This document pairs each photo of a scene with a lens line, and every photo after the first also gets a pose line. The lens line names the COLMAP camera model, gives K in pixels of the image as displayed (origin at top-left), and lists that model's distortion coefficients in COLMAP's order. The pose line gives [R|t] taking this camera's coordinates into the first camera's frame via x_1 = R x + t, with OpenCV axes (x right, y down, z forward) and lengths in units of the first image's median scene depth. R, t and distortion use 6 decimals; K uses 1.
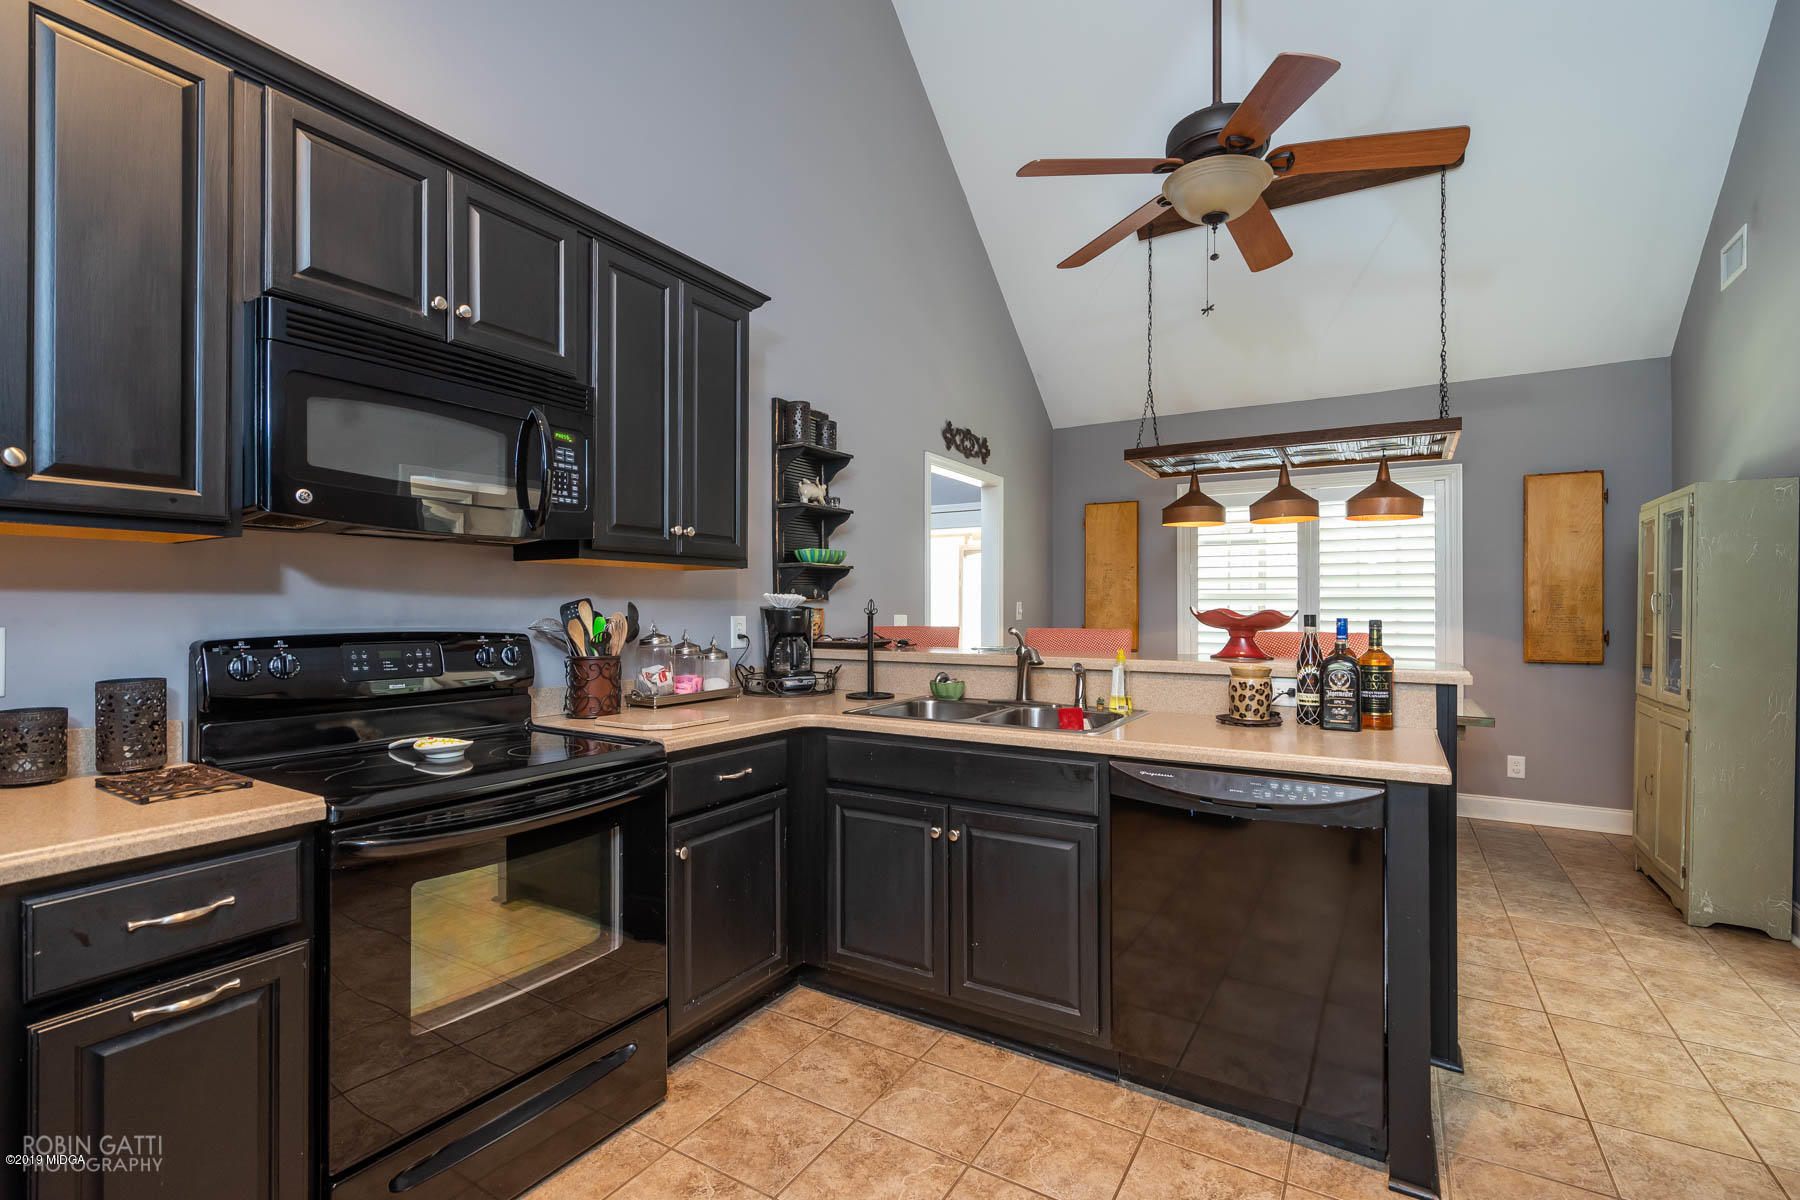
lens RADIAL K [[811.1, 0, 897.9], [0, 811.1, 602.8], [0, 0, 1]] dist [-0.005854, 0.002469]
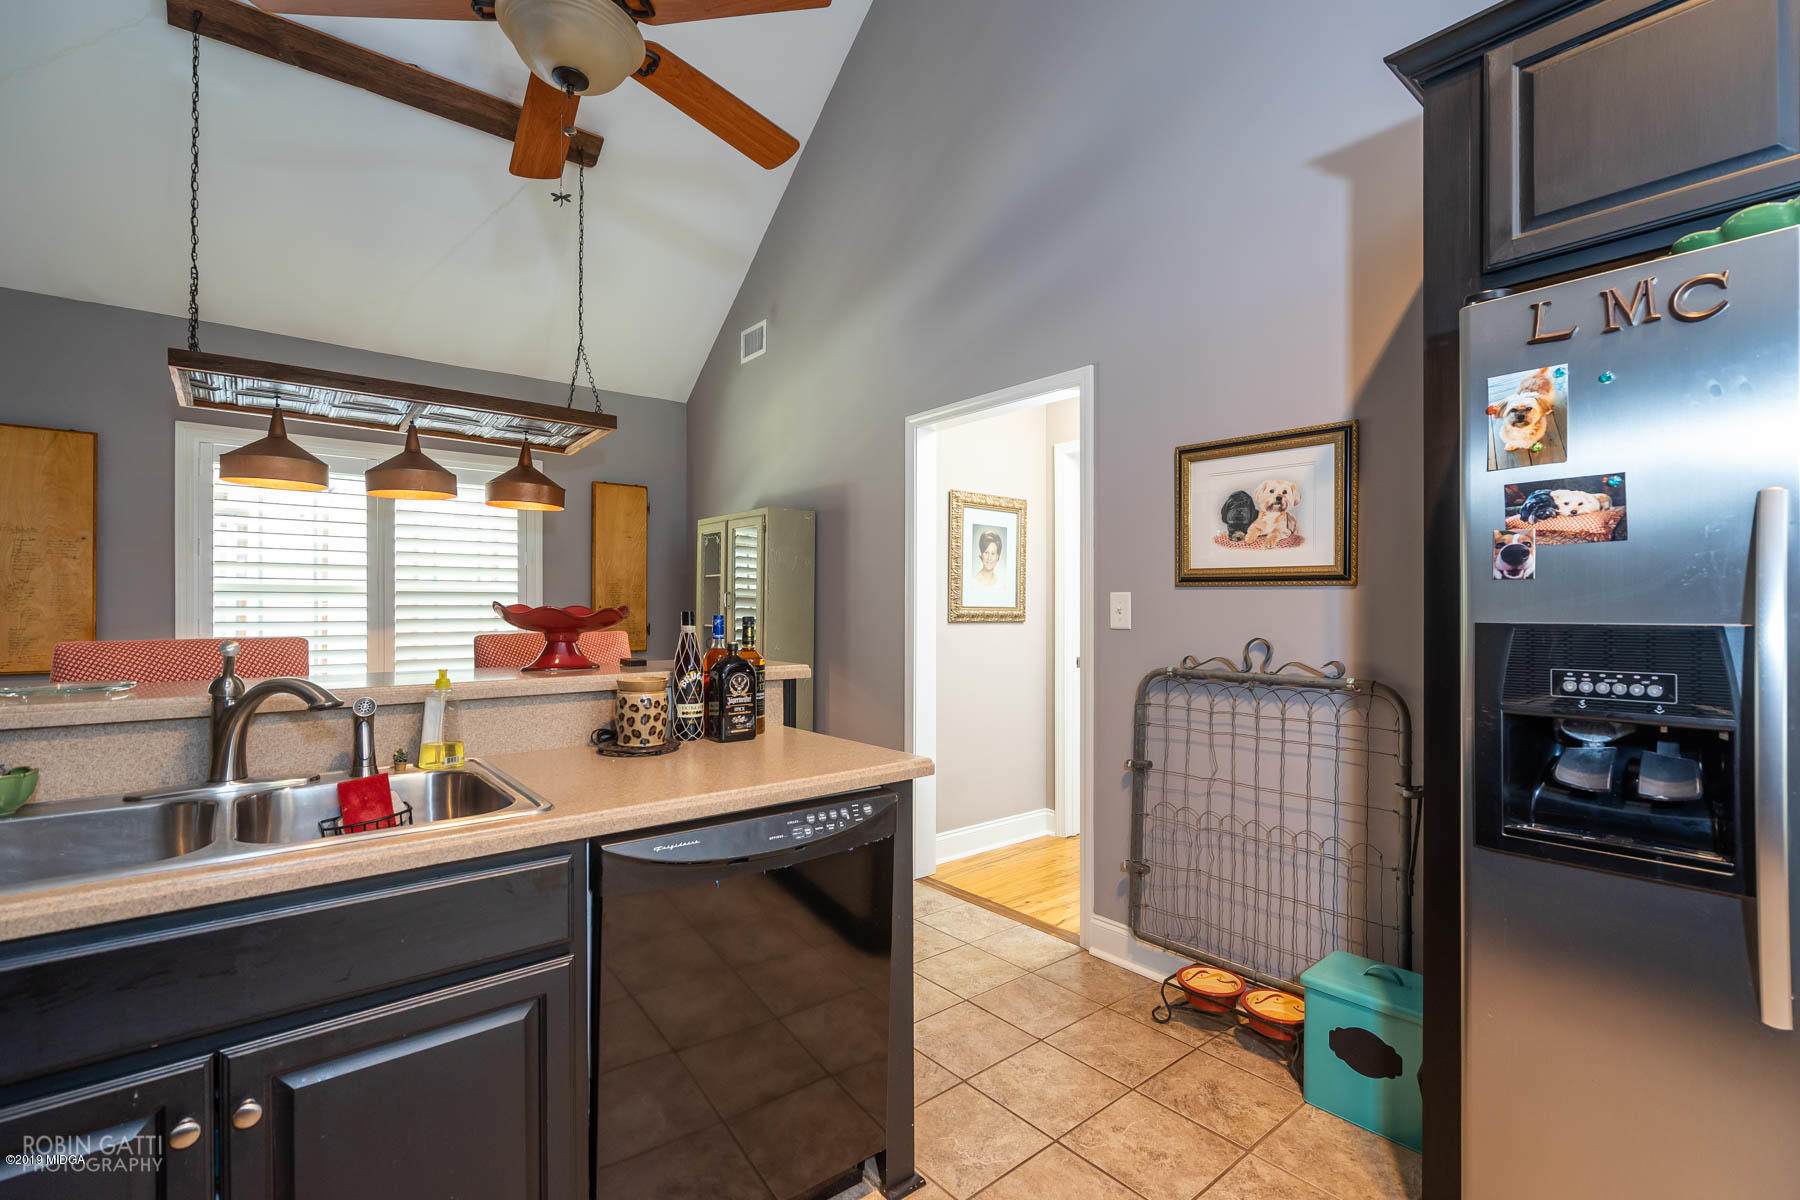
lens RADIAL K [[811.1, 0, 899.7], [0, 811.1, 604.4], [0, 0, 1]] dist [-0.005854, 0.002469]
pose [[0.328853, 0.001299, 0.944380, -0.230109], [-0.007425, 0.999972, 0.001210, 0.004678], [-0.944352, -0.007410, 0.328853, 0.517883]]
